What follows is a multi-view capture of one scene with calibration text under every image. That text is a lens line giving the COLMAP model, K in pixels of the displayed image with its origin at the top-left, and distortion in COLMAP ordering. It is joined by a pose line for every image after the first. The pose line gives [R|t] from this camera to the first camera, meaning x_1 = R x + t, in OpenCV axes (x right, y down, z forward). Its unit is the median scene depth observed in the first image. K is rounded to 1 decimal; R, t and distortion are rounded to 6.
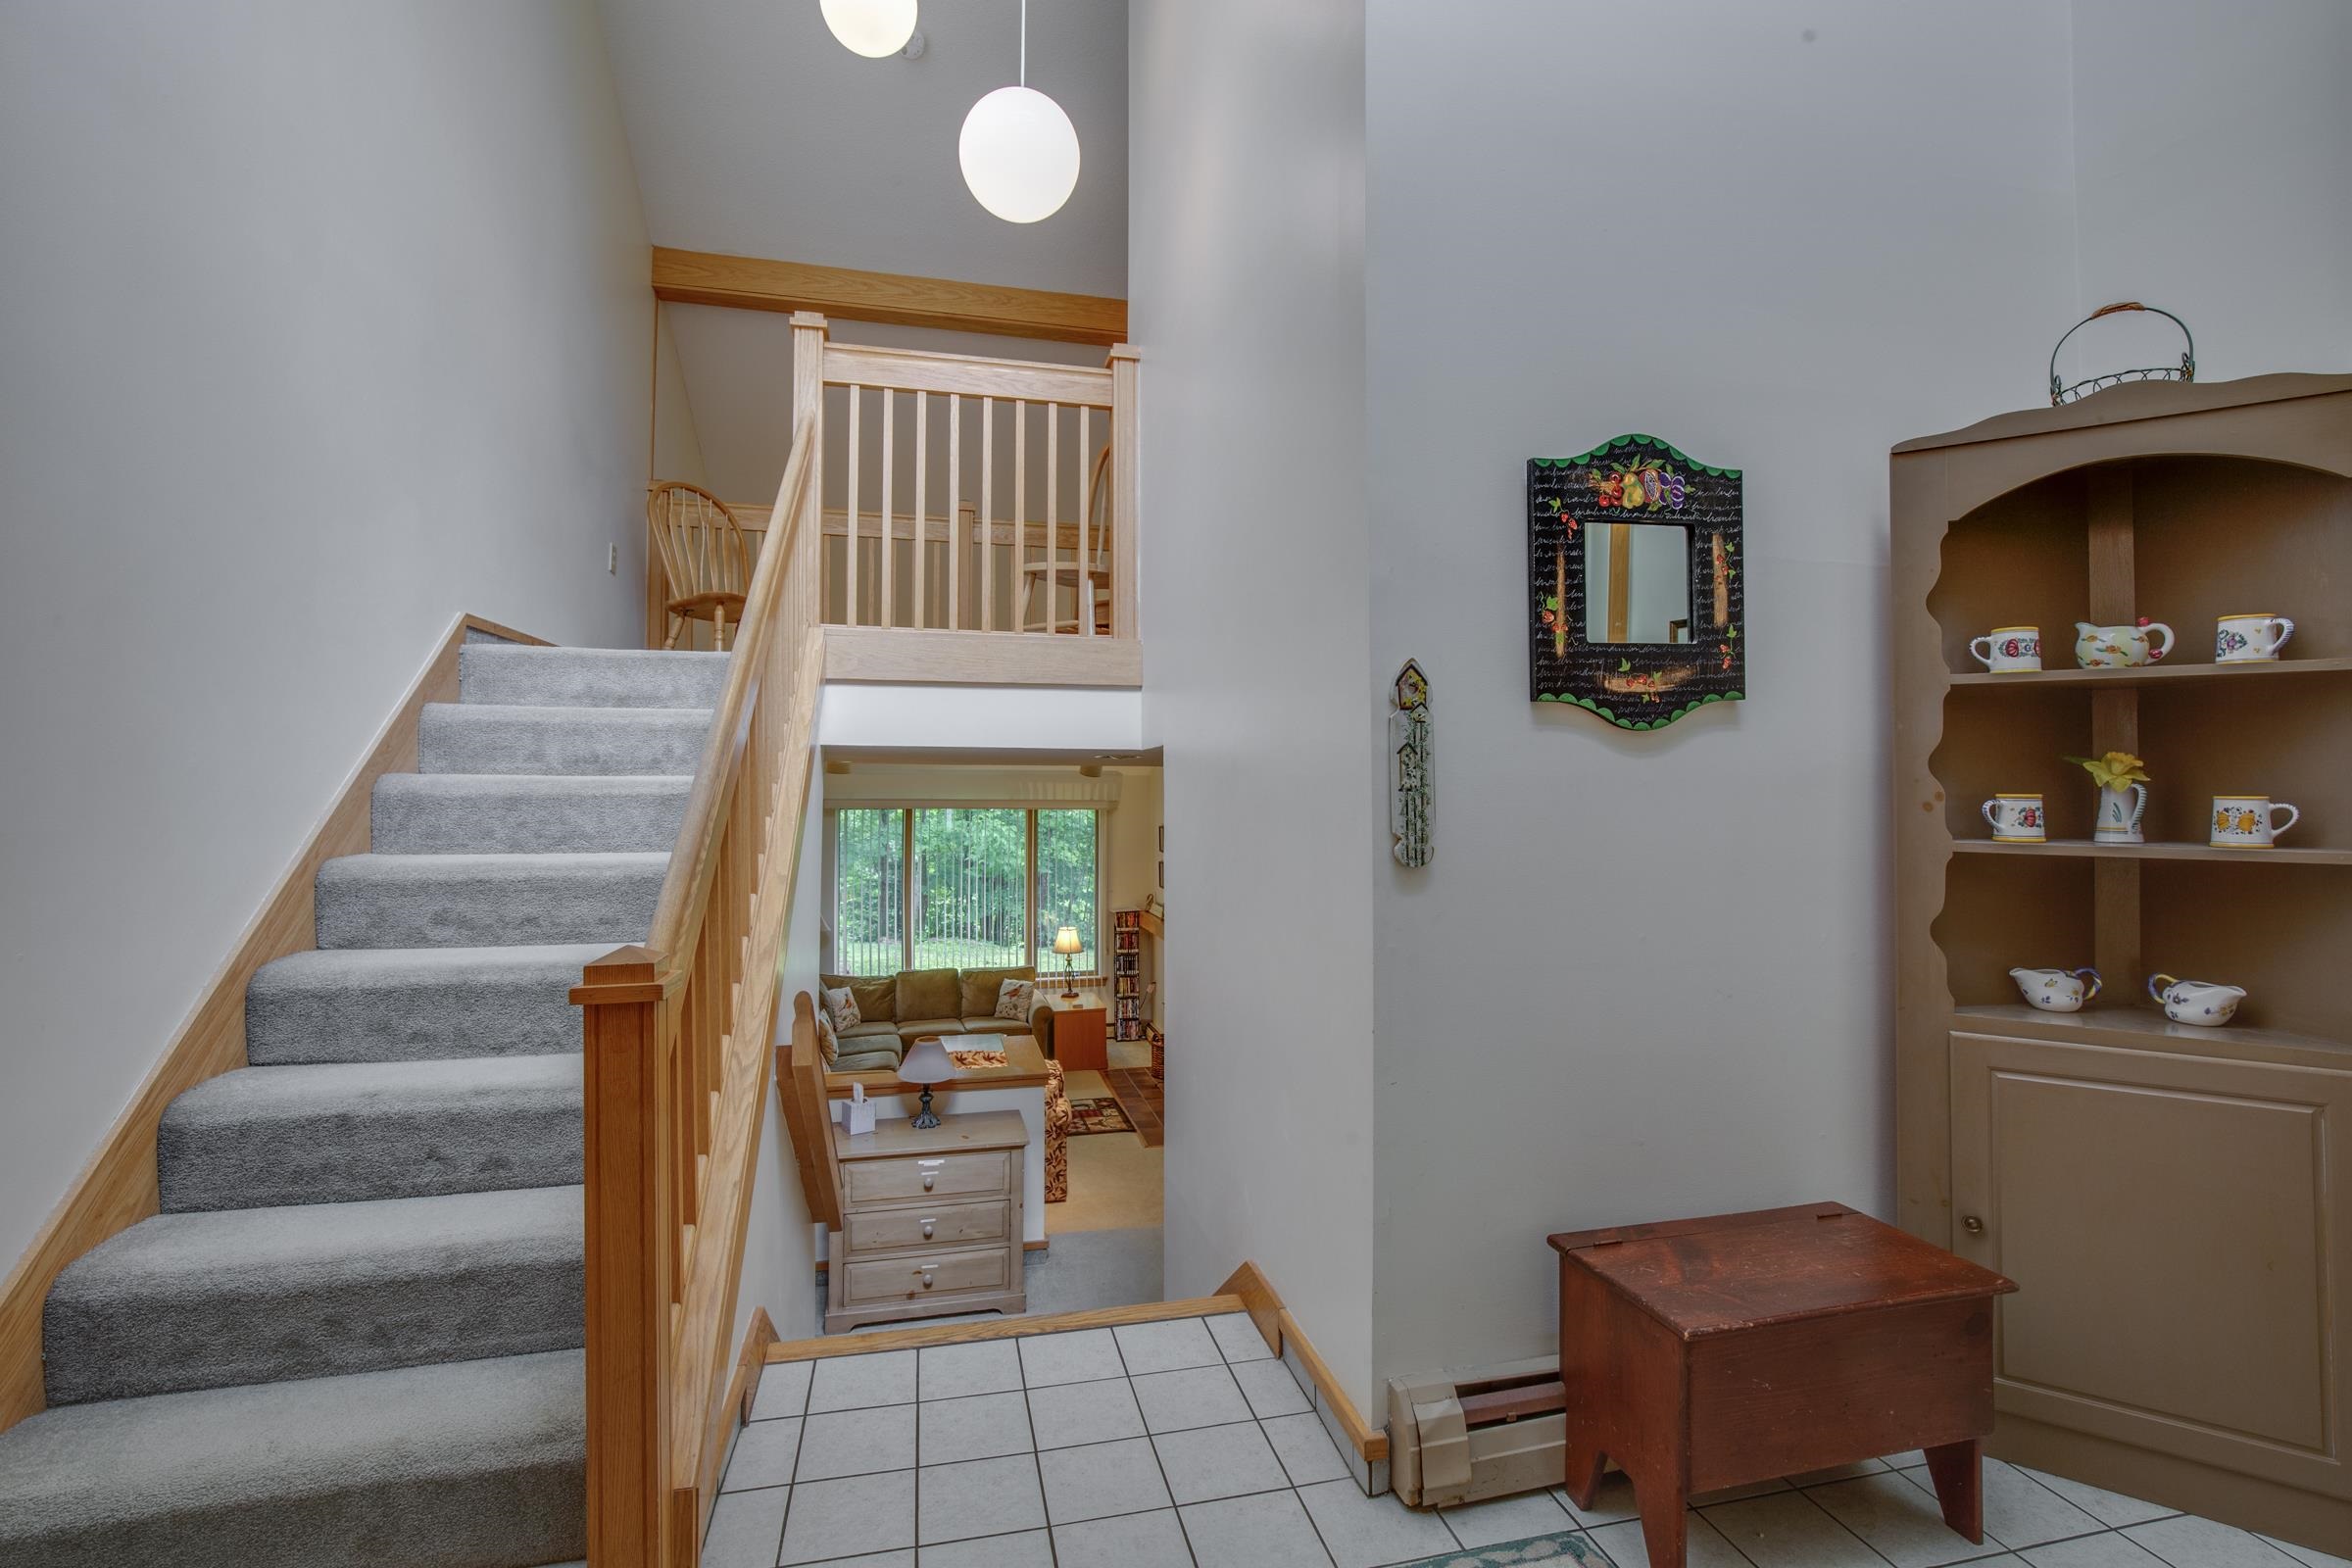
lens RADIAL K [[1075.4, 0, 1172.7], [0, 1075.4, 770.6], [0, 0, 1]] dist [-0.009640, 0.003402]
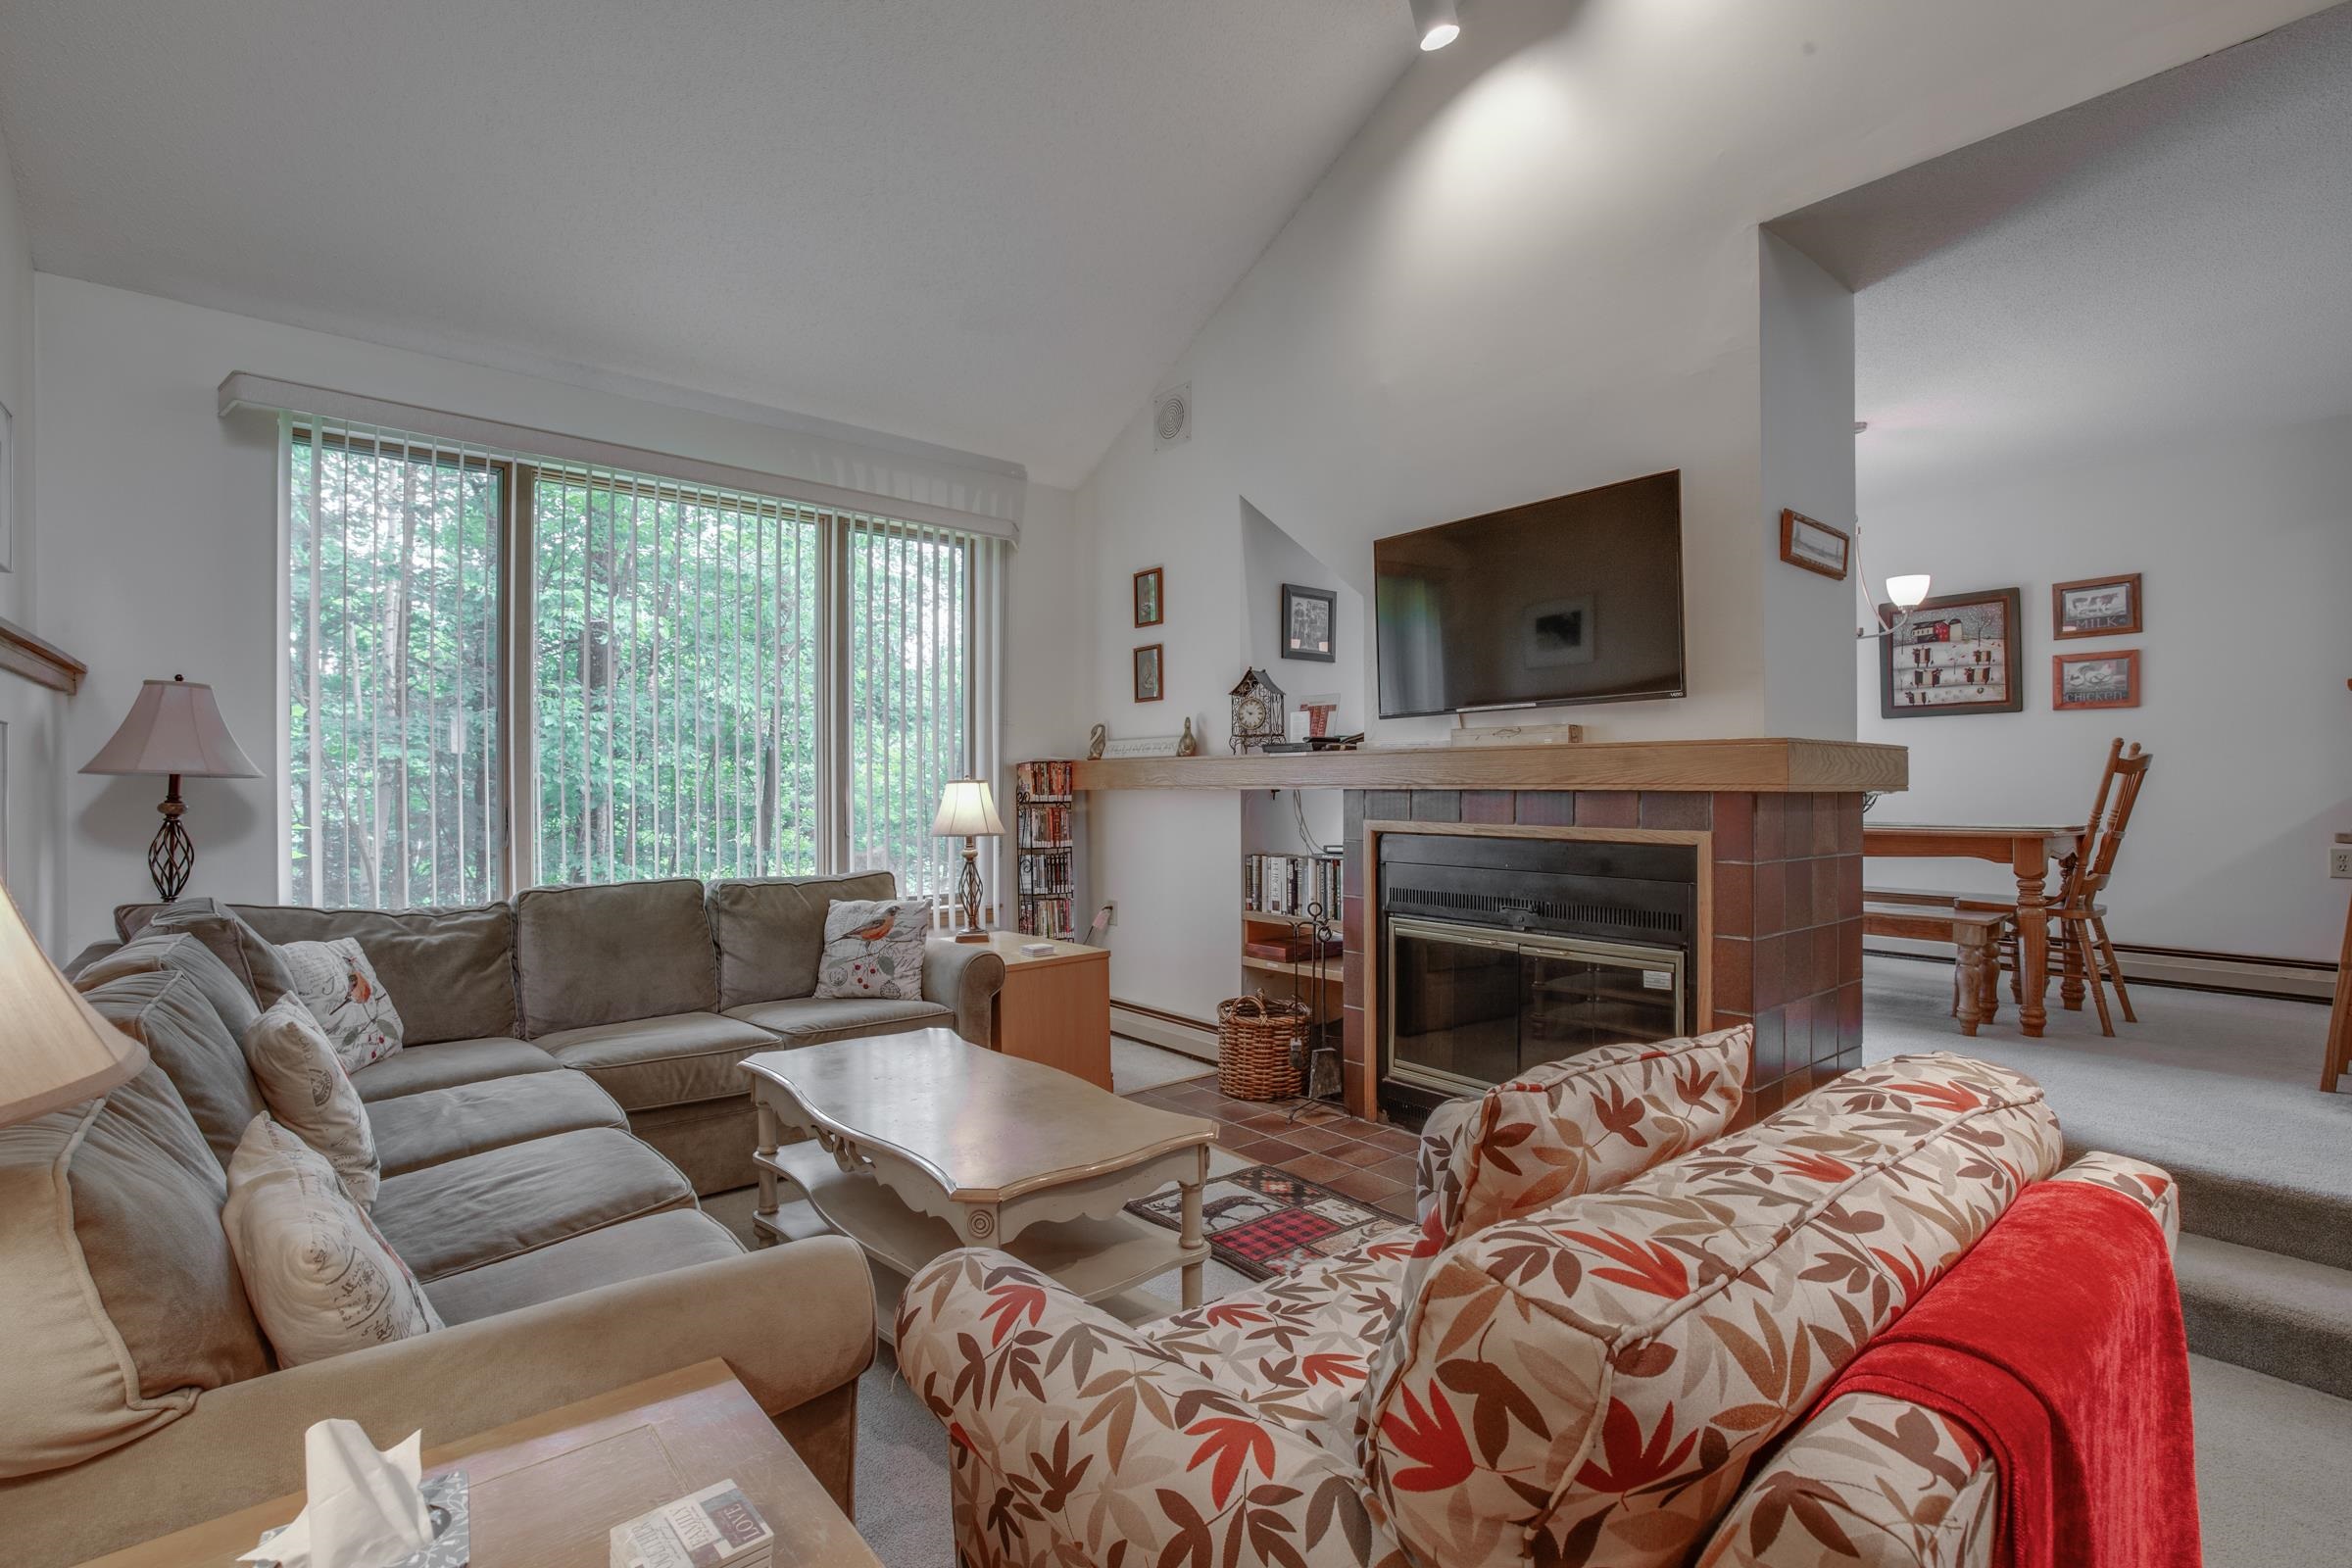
lens RADIAL K [[1075.4, 0, 1181.1], [0, 1075.4, 779.1], [0, 0, 1]] dist [-0.009640, 0.003402]
pose [[0.892934, 0.003895, 0.450170, -0.225362], [-0.006421, 0.999971, 0.004084, 0.151203], [-0.450141, -0.006537, 0.892933, 0.611515]]
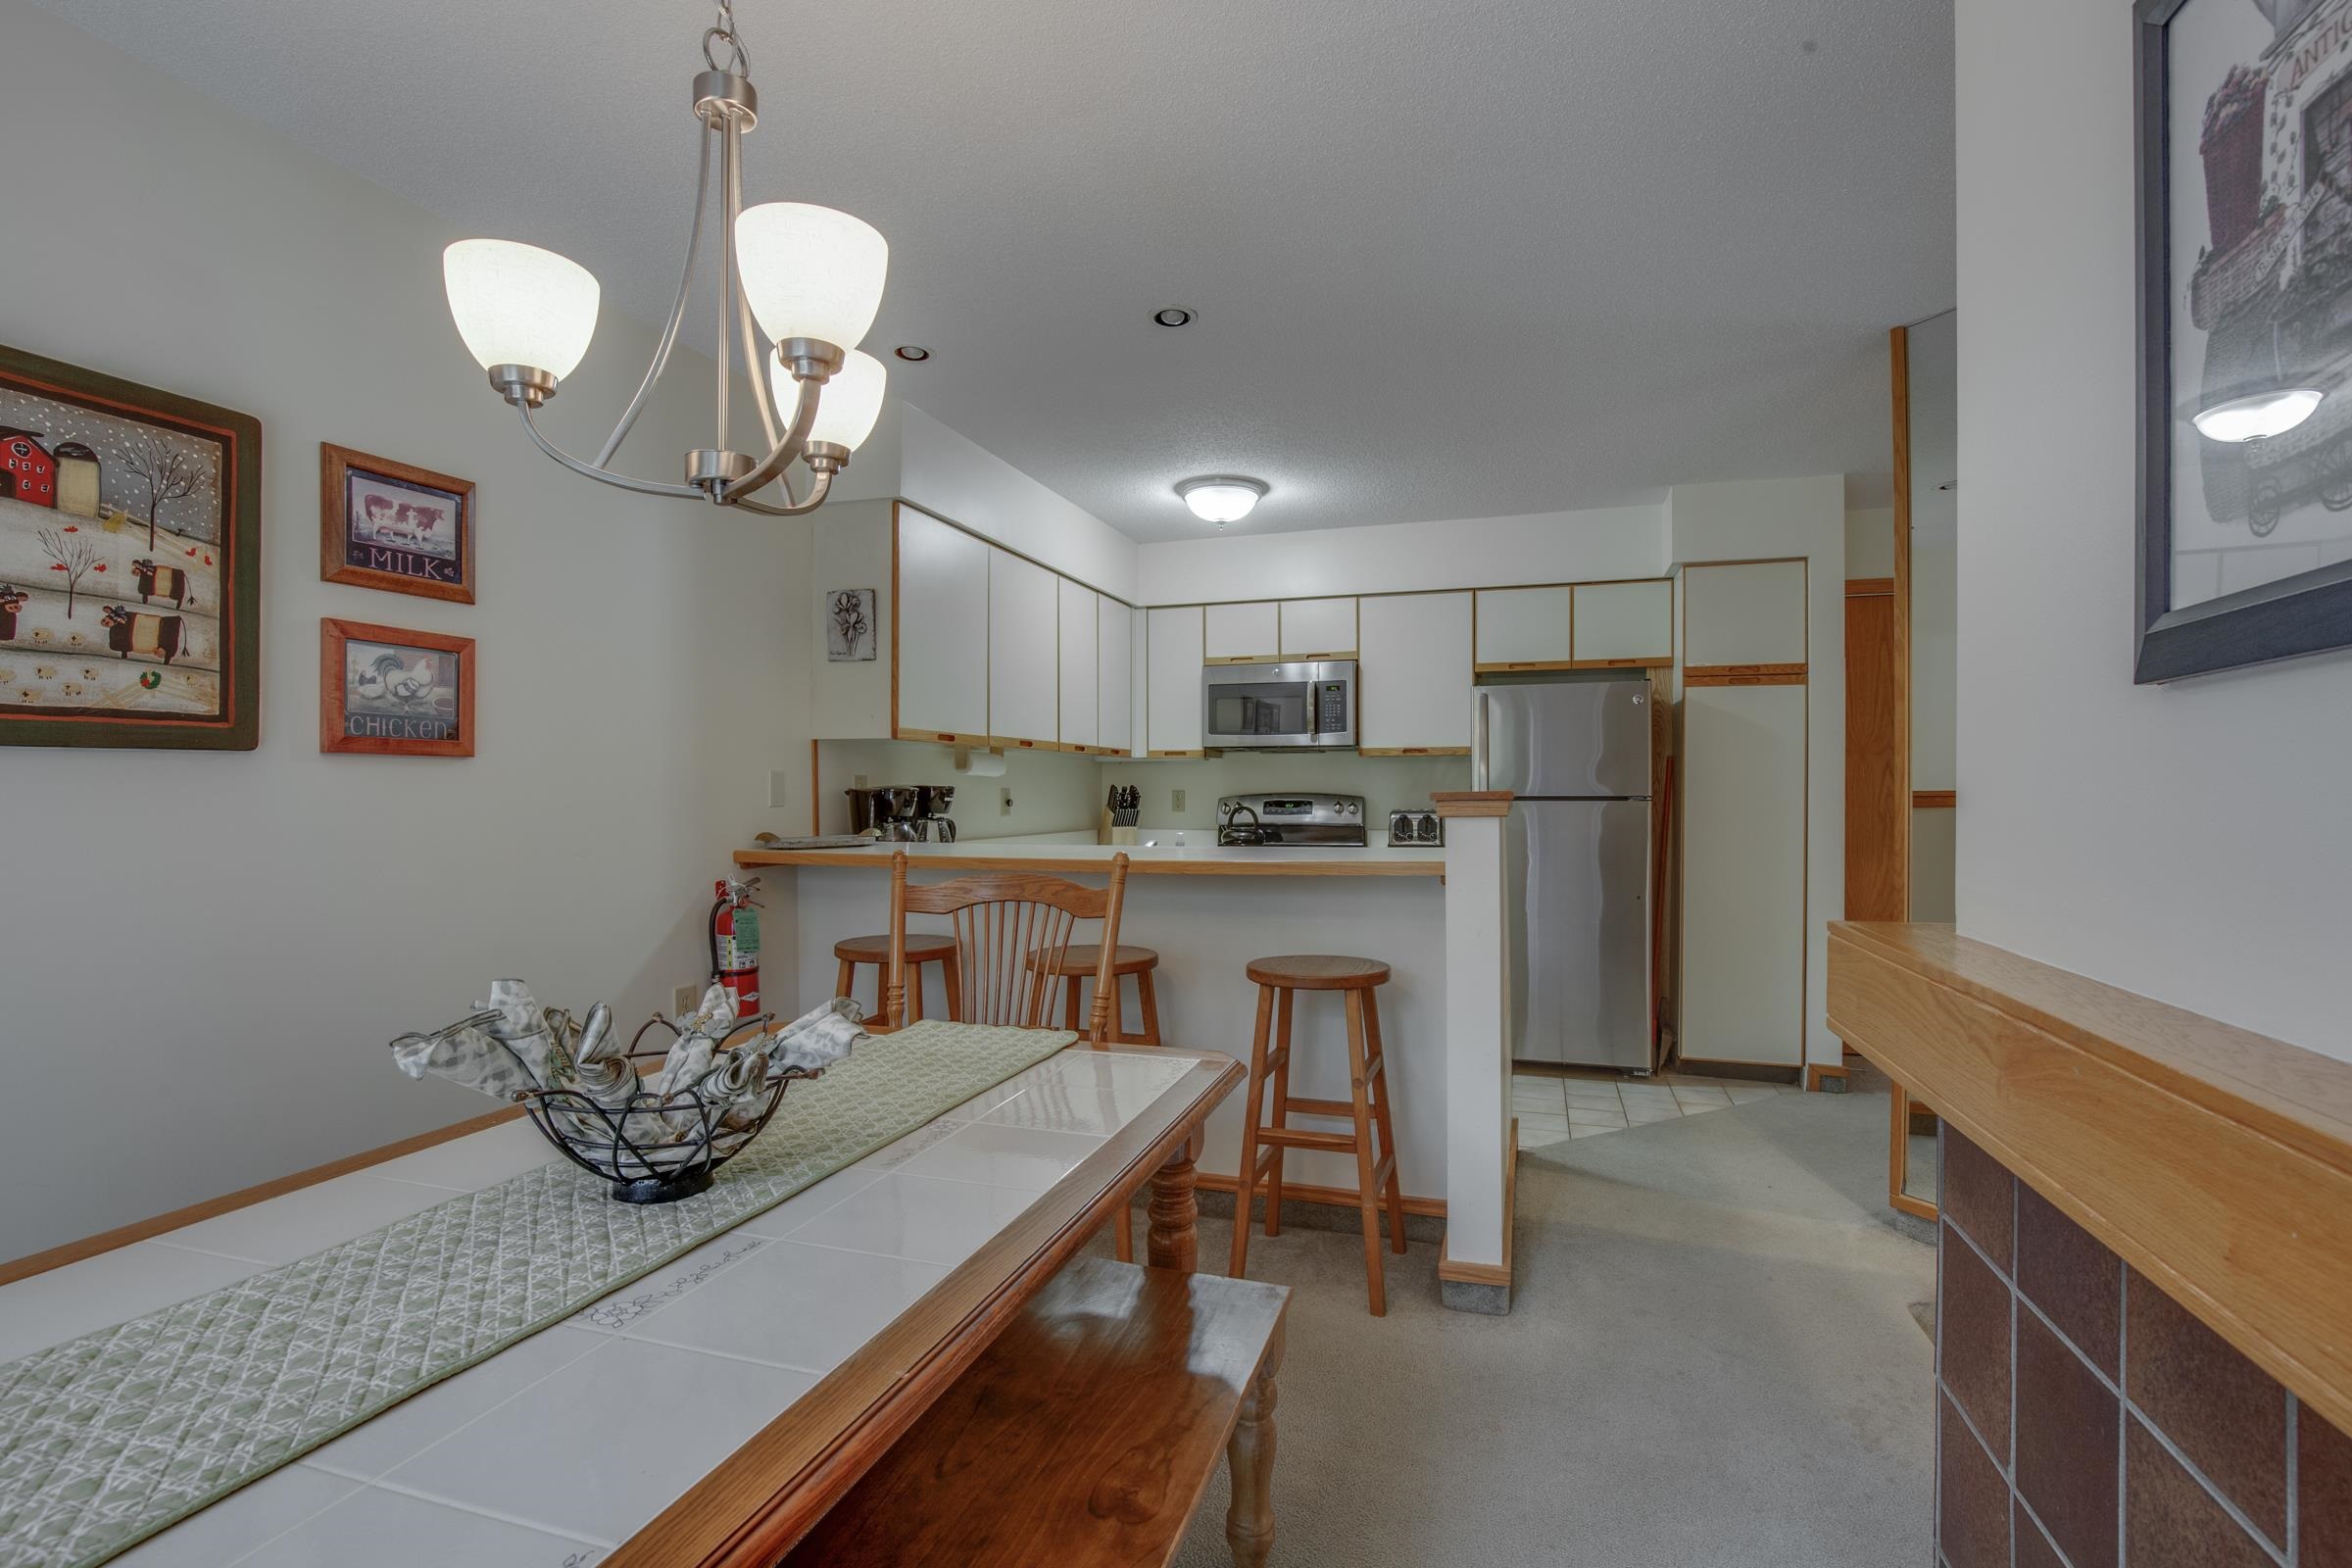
lens RADIAL K [[1075.4, 0, 1184.3], [0, 1075.4, 785.3], [0, 0, 1]] dist [-0.009640, 0.003402]
pose [[-0.855601, -0.000920, 0.517635, 0.130011], [-0.009211, 0.999867, -0.013447, 0.125155], [-0.517554, -0.016274, -0.855496, 0.976792]]
